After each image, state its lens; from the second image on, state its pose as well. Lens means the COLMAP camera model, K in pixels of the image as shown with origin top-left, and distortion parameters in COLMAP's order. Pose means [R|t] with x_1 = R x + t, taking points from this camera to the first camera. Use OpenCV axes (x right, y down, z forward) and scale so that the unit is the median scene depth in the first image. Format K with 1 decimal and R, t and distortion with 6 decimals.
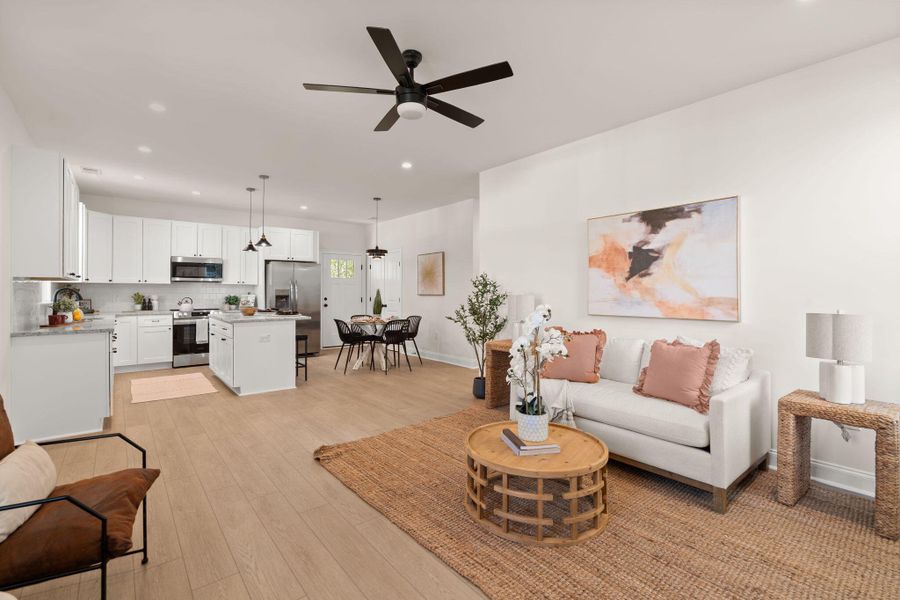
lens RADIAL K [[412.3, 0, 452.6], [0, 412.3, 291.6], [0, 0, 1]] dist [-0.003627, -0.000176]
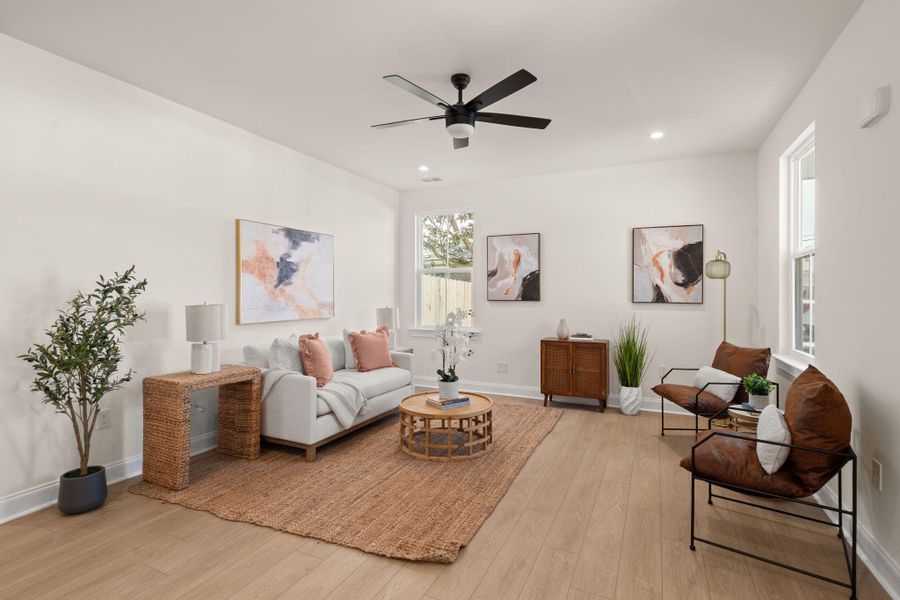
lens RADIAL K [[412.3, 0, 453.0], [0, 412.3, 299.3], [0, 0, 1]] dist [-0.003627, -0.000176]
pose [[-0.415598, -0.012531, 0.909462, -0.765879], [-0.002749, 0.999918, 0.012521, -0.012673], [-0.909544, 0.002703, -0.415598, 1.058230]]
